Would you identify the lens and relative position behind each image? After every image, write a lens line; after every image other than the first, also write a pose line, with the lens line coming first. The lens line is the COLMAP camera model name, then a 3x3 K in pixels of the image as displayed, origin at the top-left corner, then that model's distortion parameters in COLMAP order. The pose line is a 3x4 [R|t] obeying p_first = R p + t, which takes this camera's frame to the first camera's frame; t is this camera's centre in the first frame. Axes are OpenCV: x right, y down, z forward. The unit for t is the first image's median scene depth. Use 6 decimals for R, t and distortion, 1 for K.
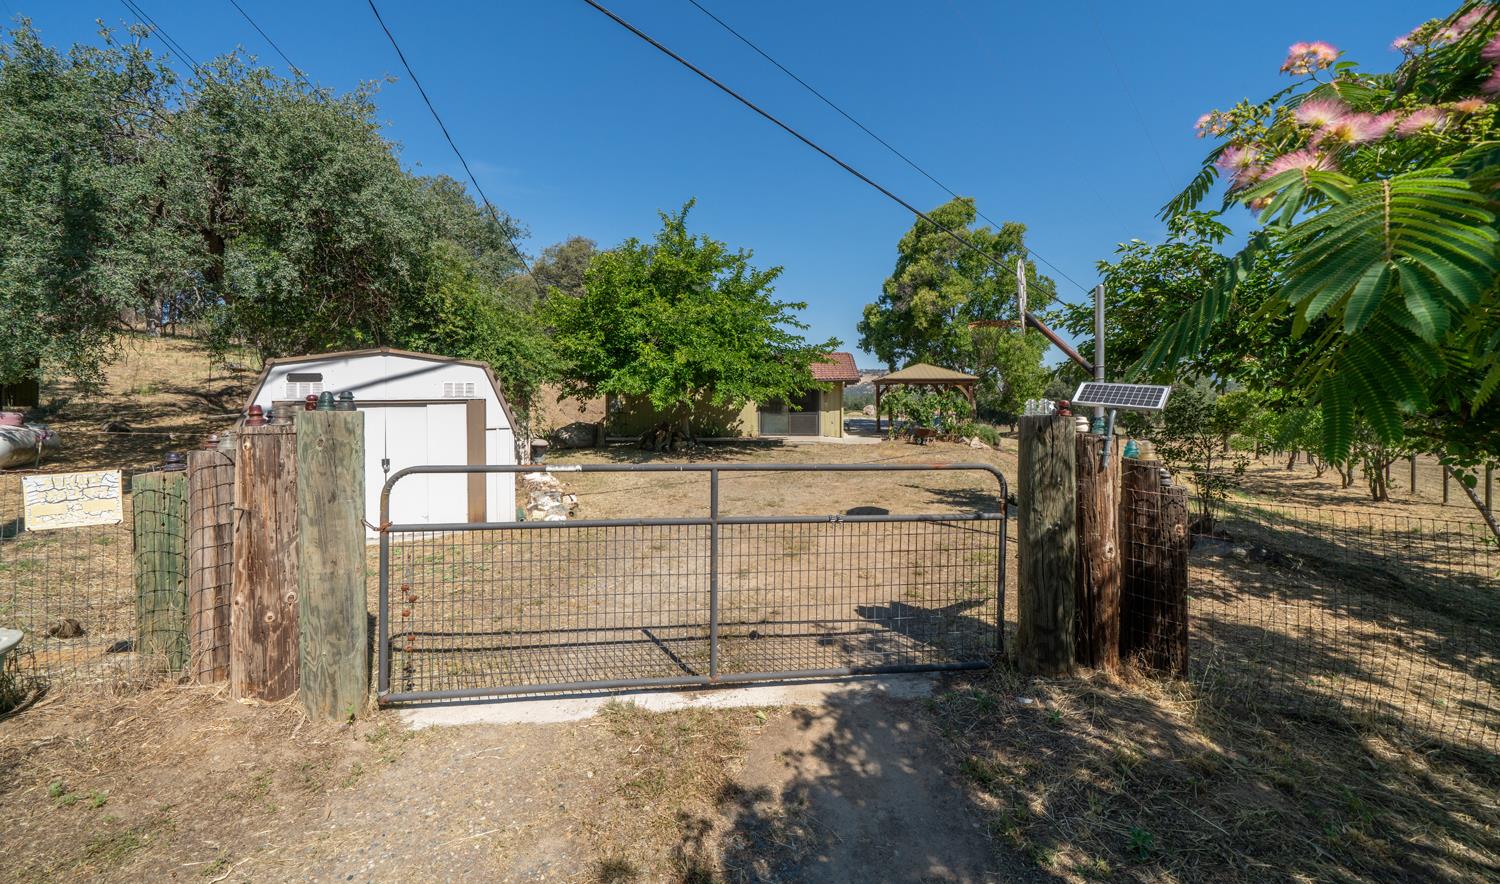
lens RADIAL K [[542.4, 0, 747.0], [0, 542.4, 395.5], [0, 0, 1]] dist [0.000429, 0.000013]
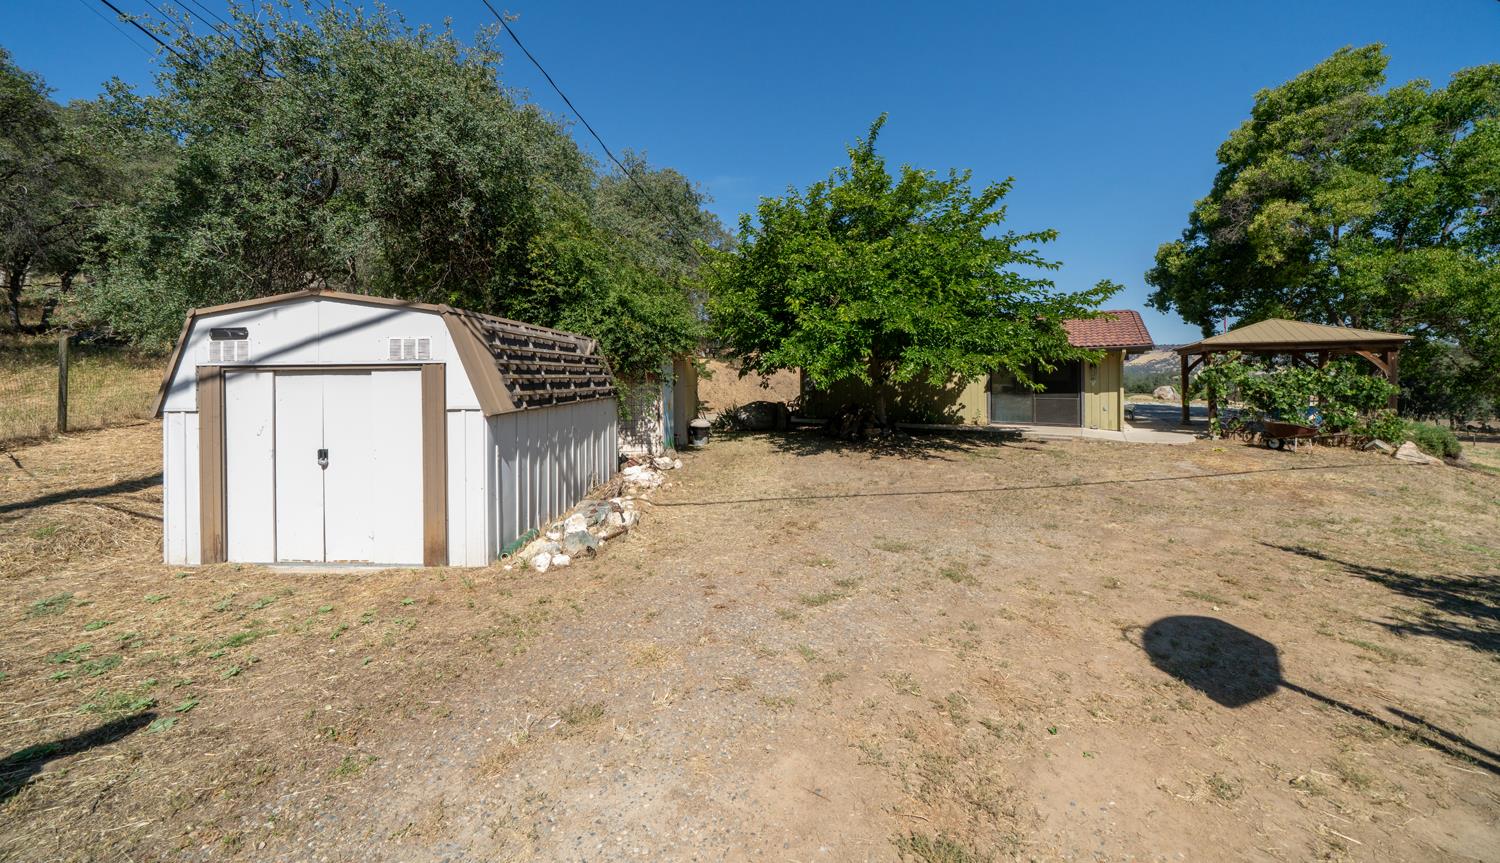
lens RADIAL K [[506.2, 0, 749.5], [0, 506.2, 372.8], [0, 0, 1]] dist [-0.007700, 0.000033]
pose [[0.896293, -0.003470, -0.443448, 0.040448], [0.000338, 0.999974, -0.007142, 0.008625], [0.443462, 0.006251, 0.896271, 0.242138]]
